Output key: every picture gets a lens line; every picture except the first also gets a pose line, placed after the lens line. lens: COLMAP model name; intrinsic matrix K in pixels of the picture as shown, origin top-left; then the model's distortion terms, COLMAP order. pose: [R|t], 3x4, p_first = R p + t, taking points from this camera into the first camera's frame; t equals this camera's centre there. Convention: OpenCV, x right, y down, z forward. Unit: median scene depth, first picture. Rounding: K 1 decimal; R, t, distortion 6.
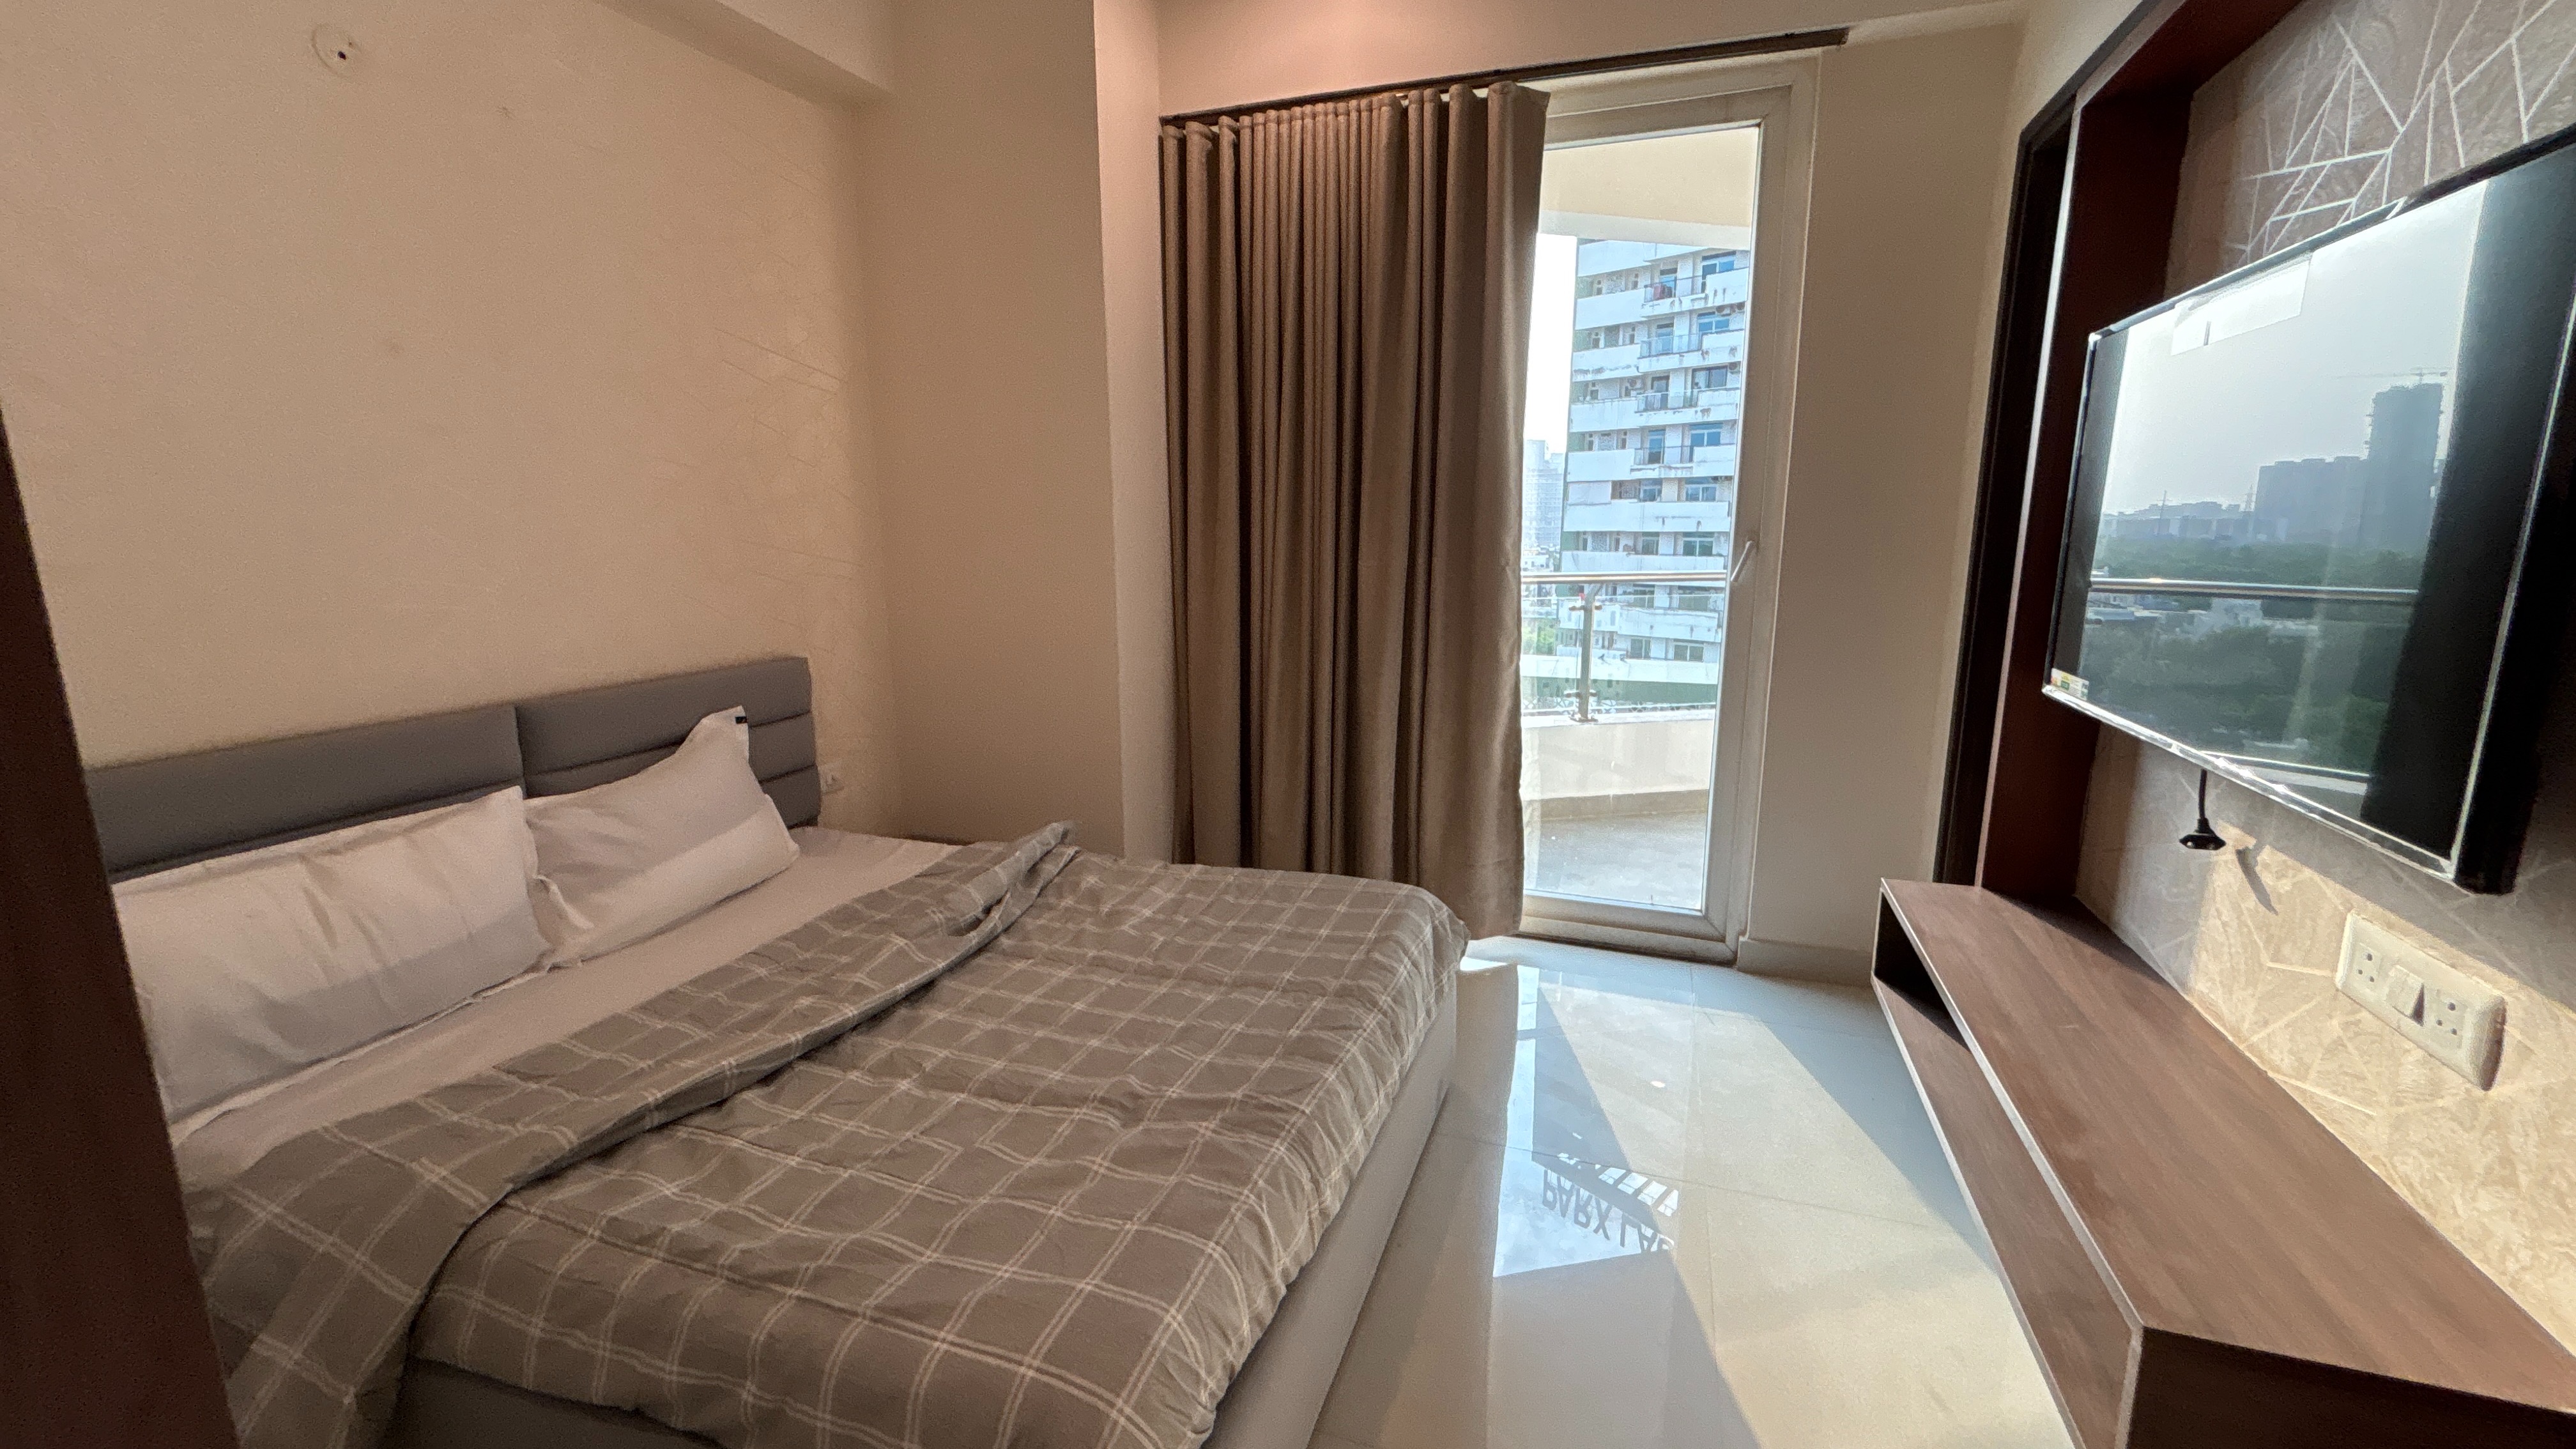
lens RADIAL K [[1038.3, 0, 1288.0], [0, 1038.3, 724.5], [0, 0, 1]] dist [-0.000903, 0.001015]
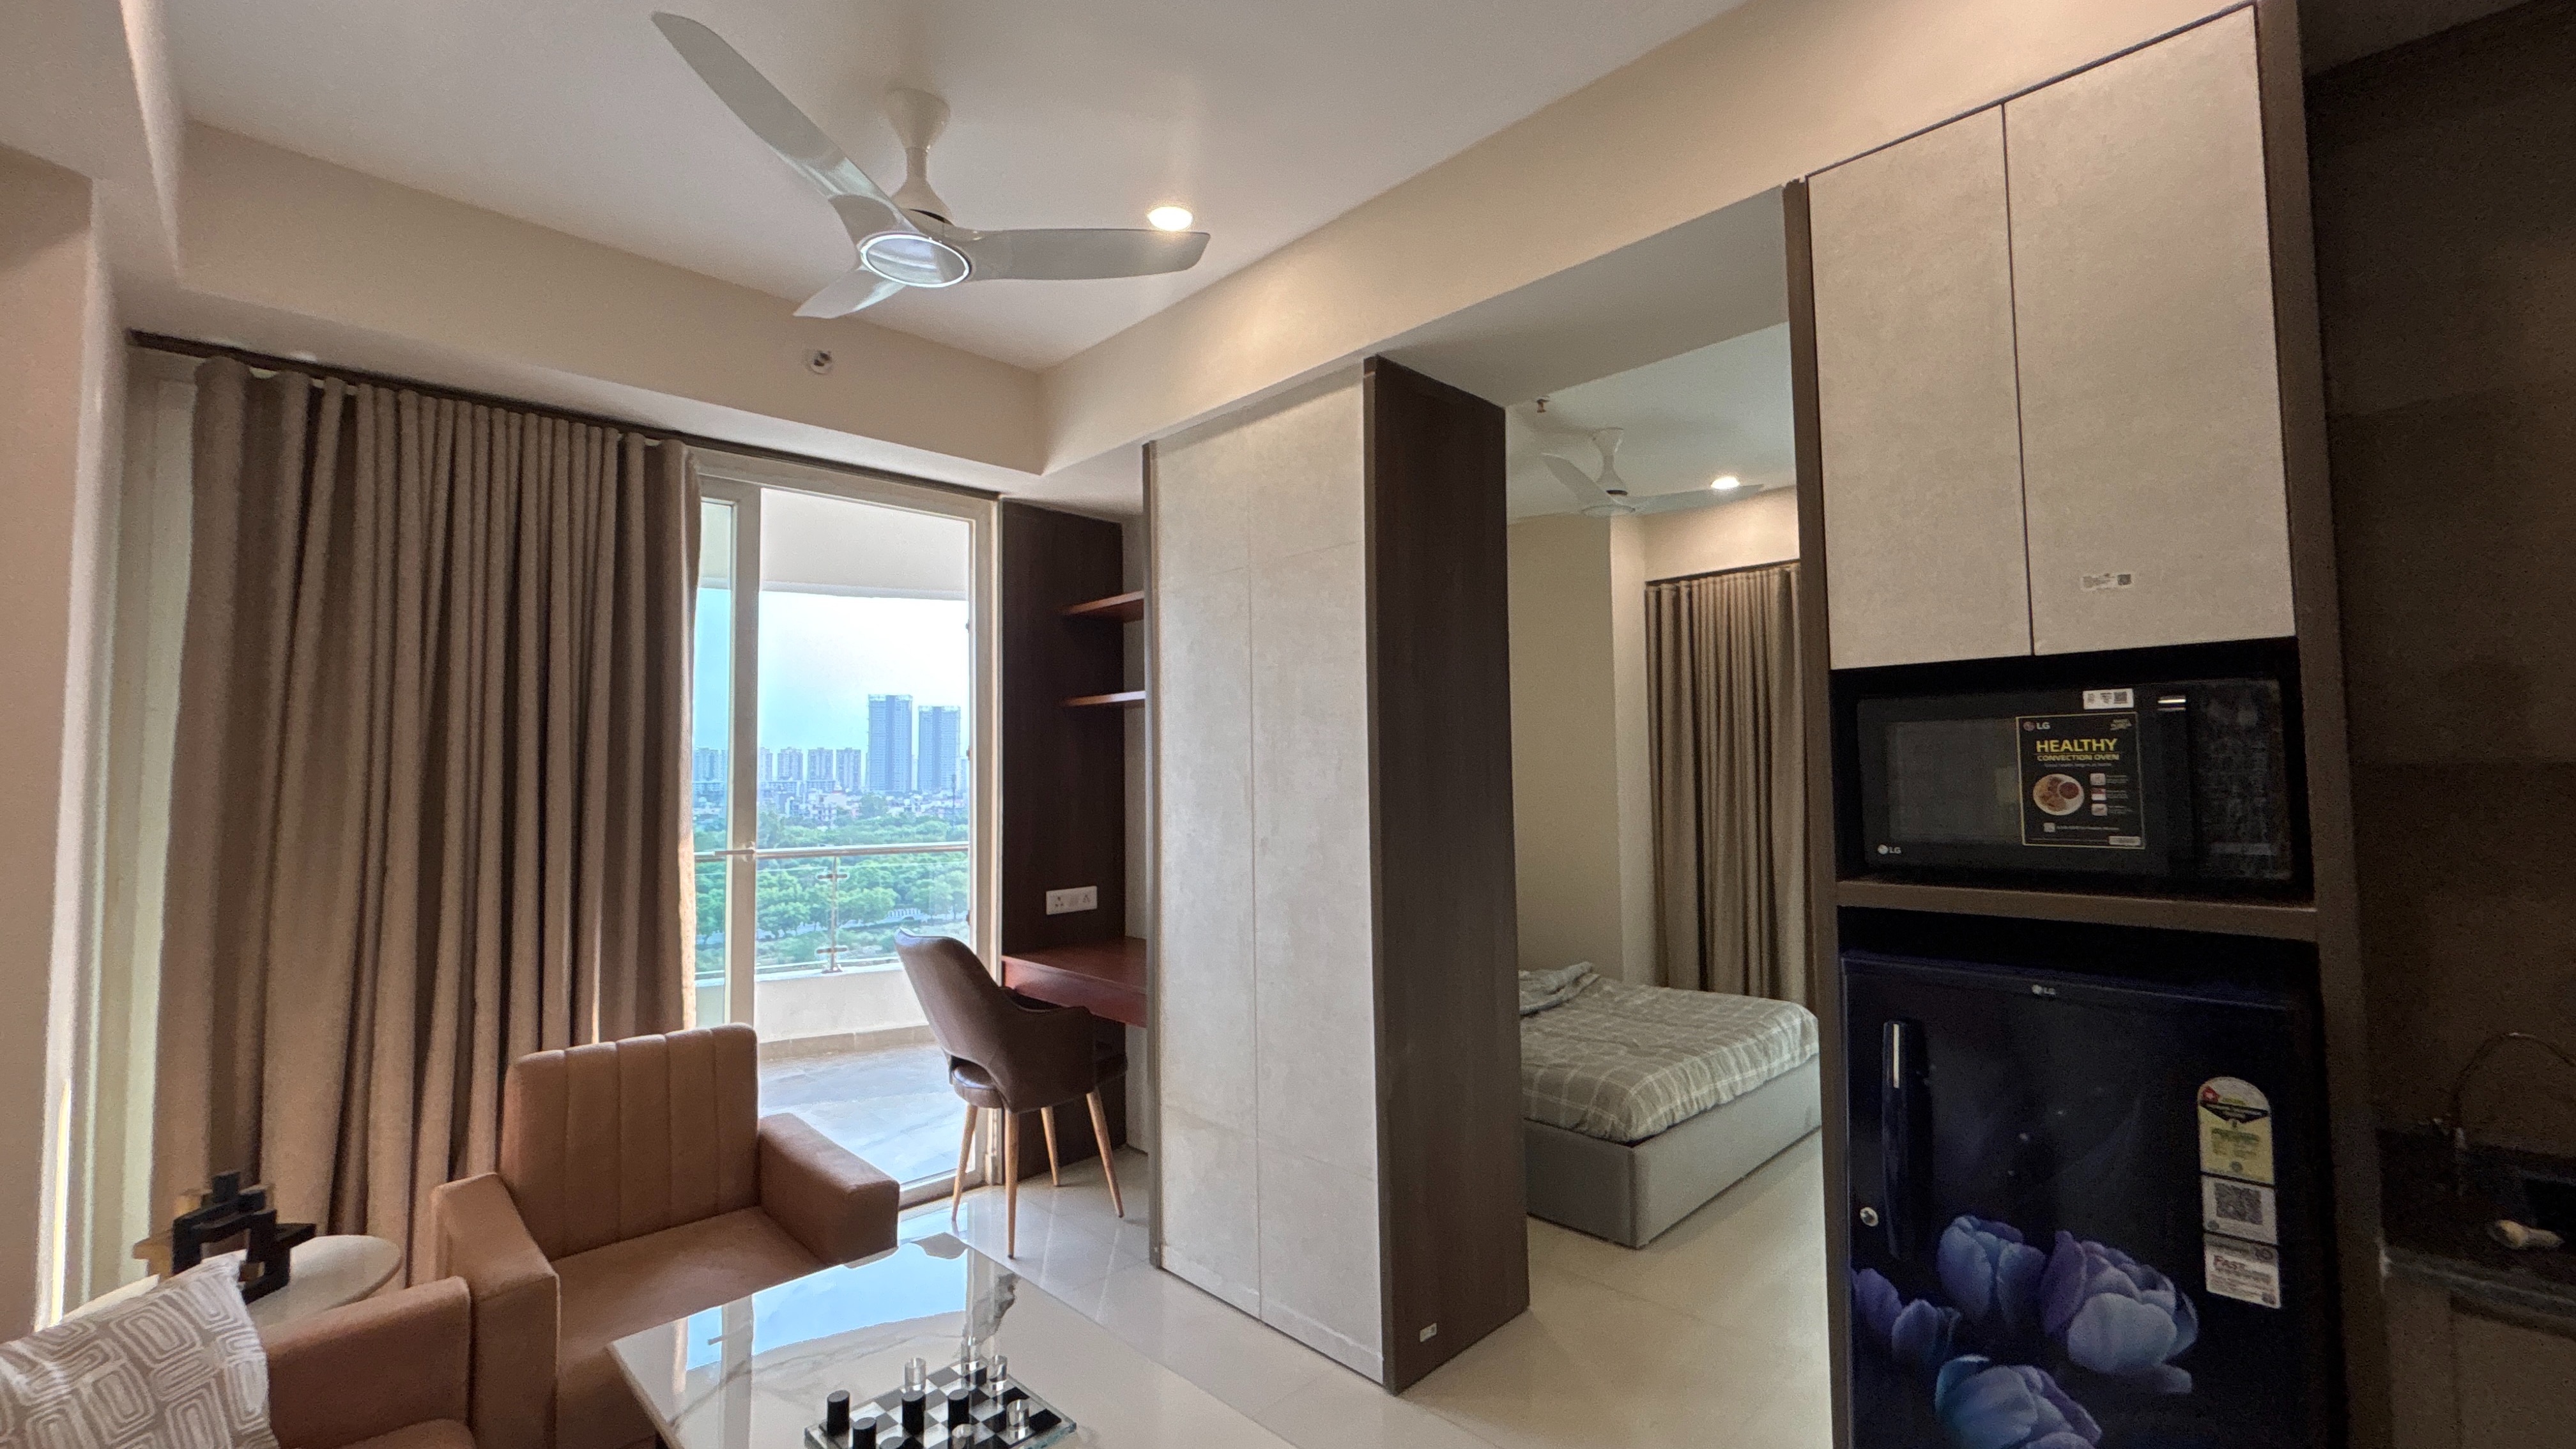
lens RADIAL K [[1045.3, 0, 1288.8], [0, 1045.3, 716.4], [0, 0, 1]] dist [0.001961, 0.000276]
pose [[0.900577, -0.030426, -0.433630, 0.133179], [-0.076712, 0.970768, -0.227431, 0.151757], [0.427874, 0.238084, 0.871917, -1.071185]]
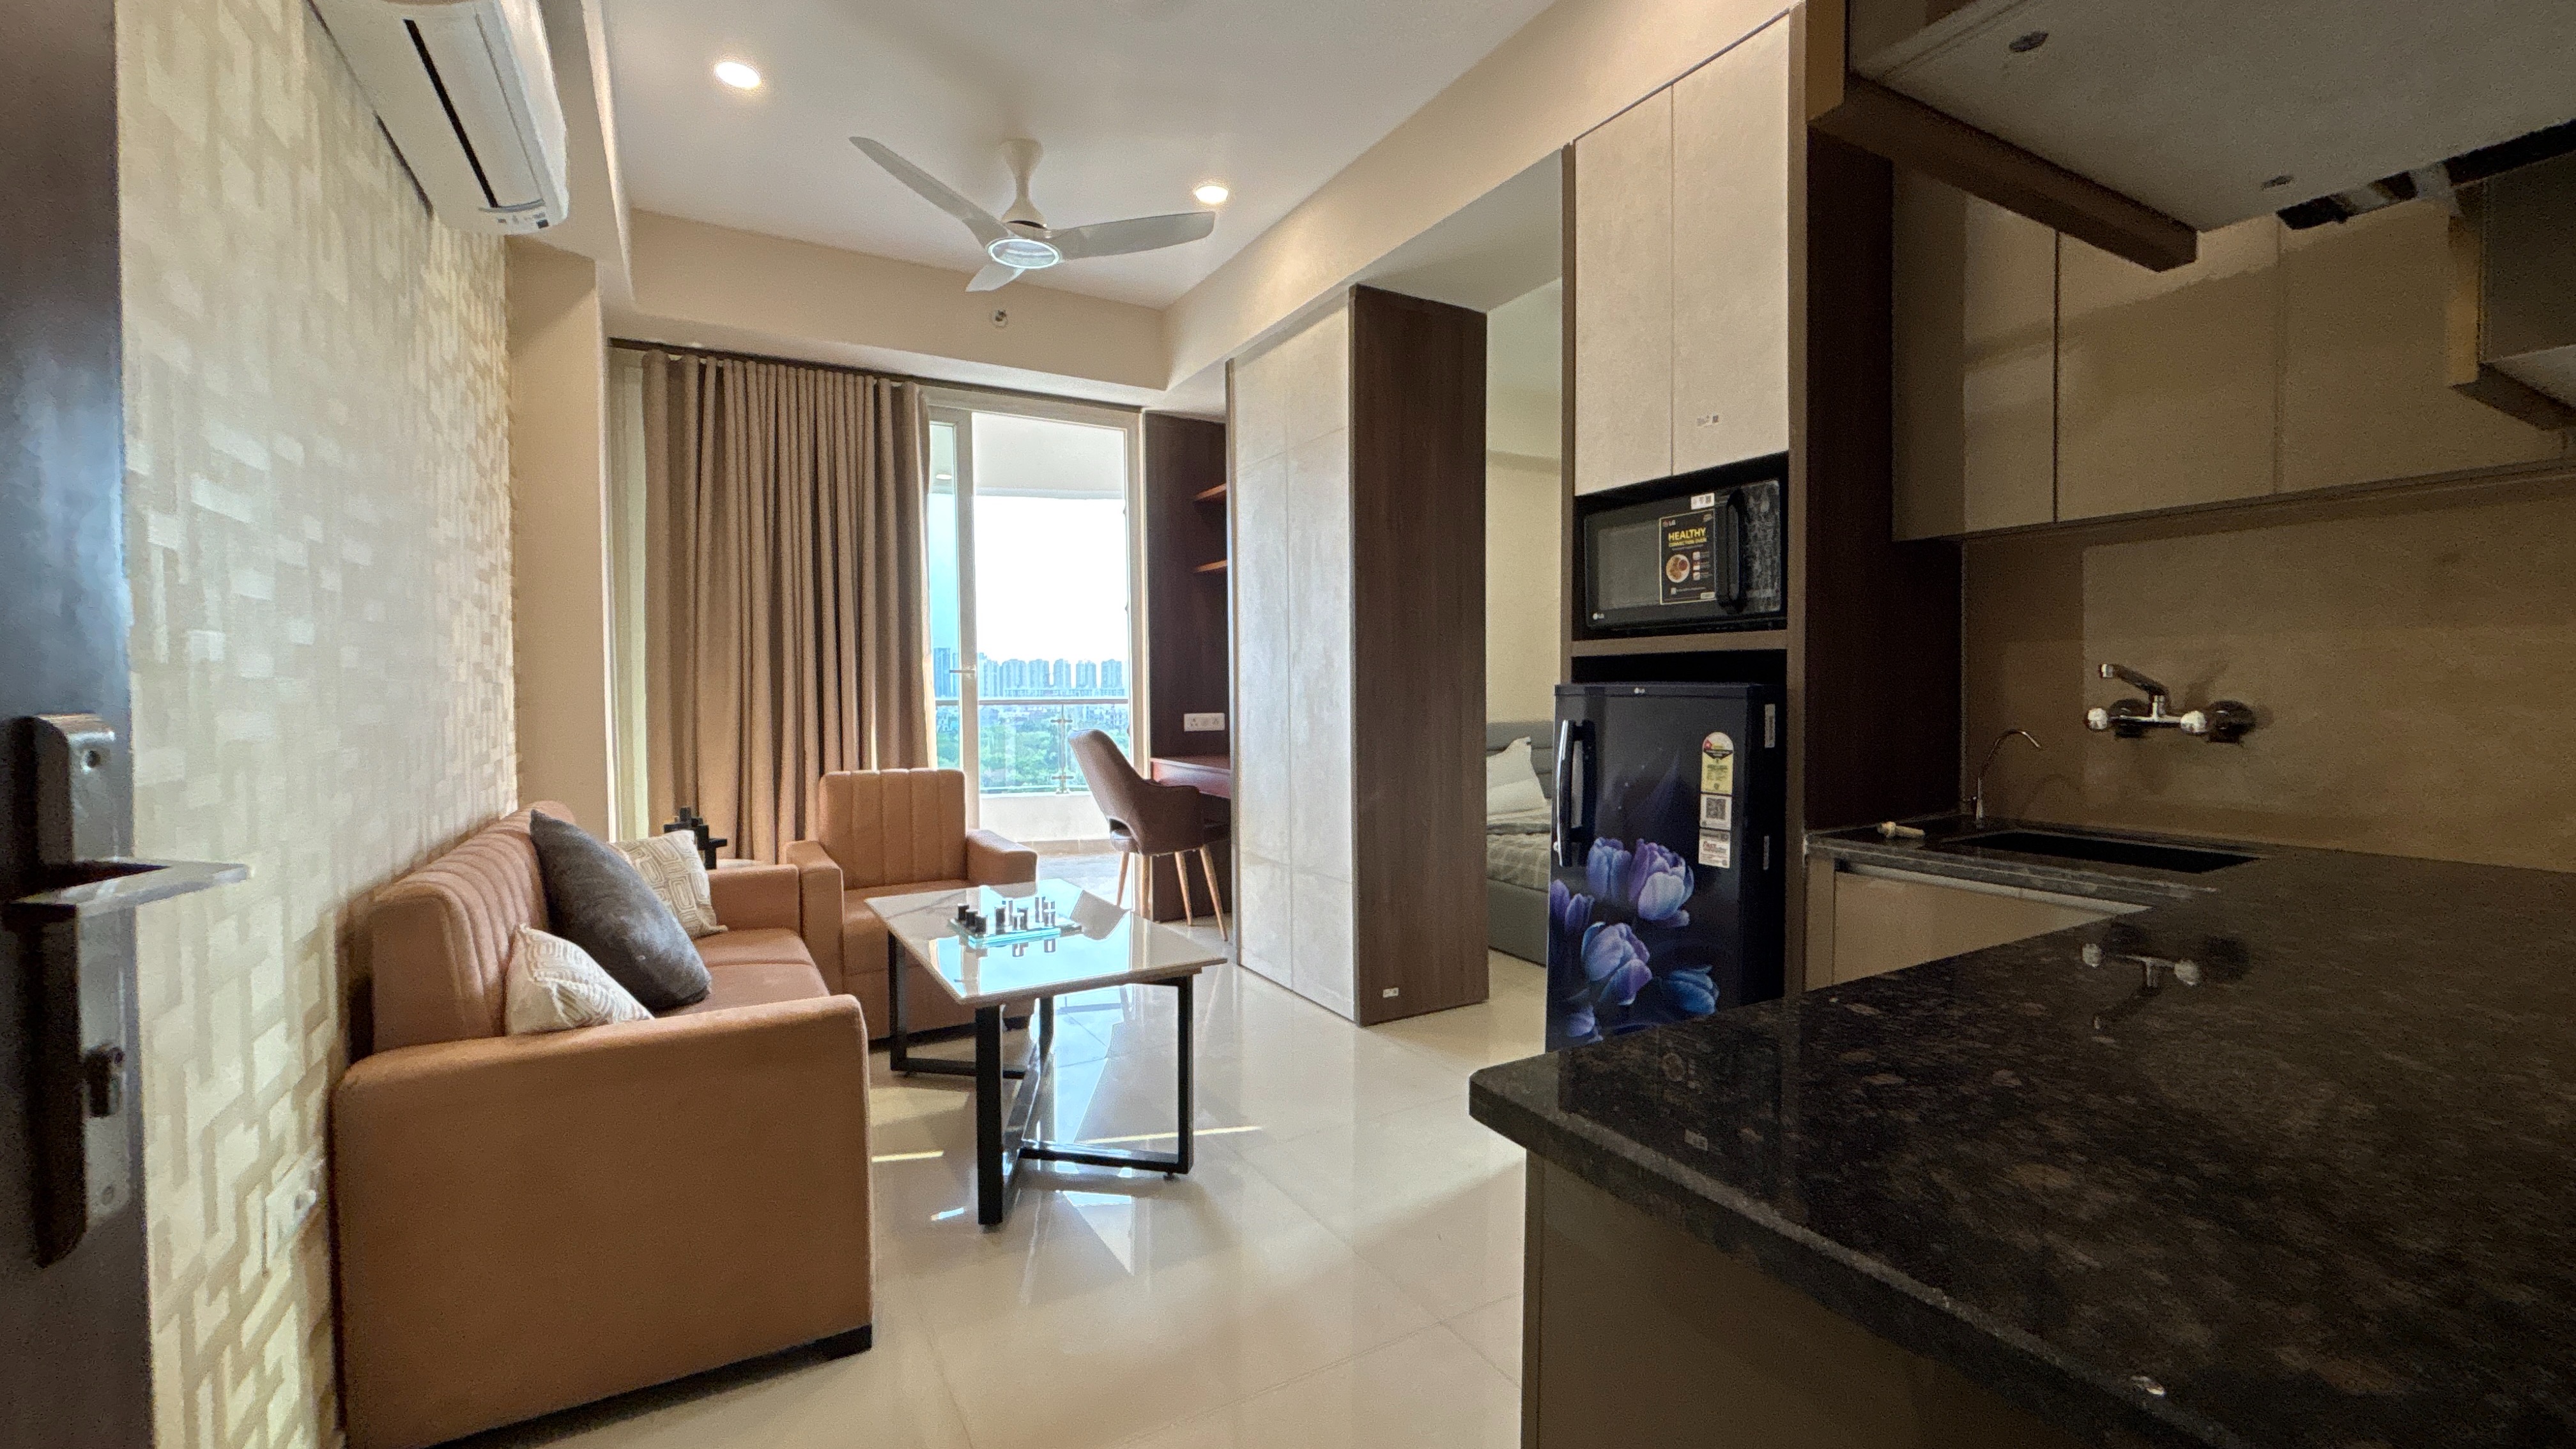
lens RADIAL K [[1054.3, 0, 1293.6], [0, 1054.3, 716.5], [0, 0, 1]] dist [-0.001723, -0.000231]
pose [[0.765008, 0.017847, -0.643773, 0.644559], [-0.122788, 0.985321, -0.118595, 0.312422], [0.632207, 0.169774, 0.755971, -1.236402]]
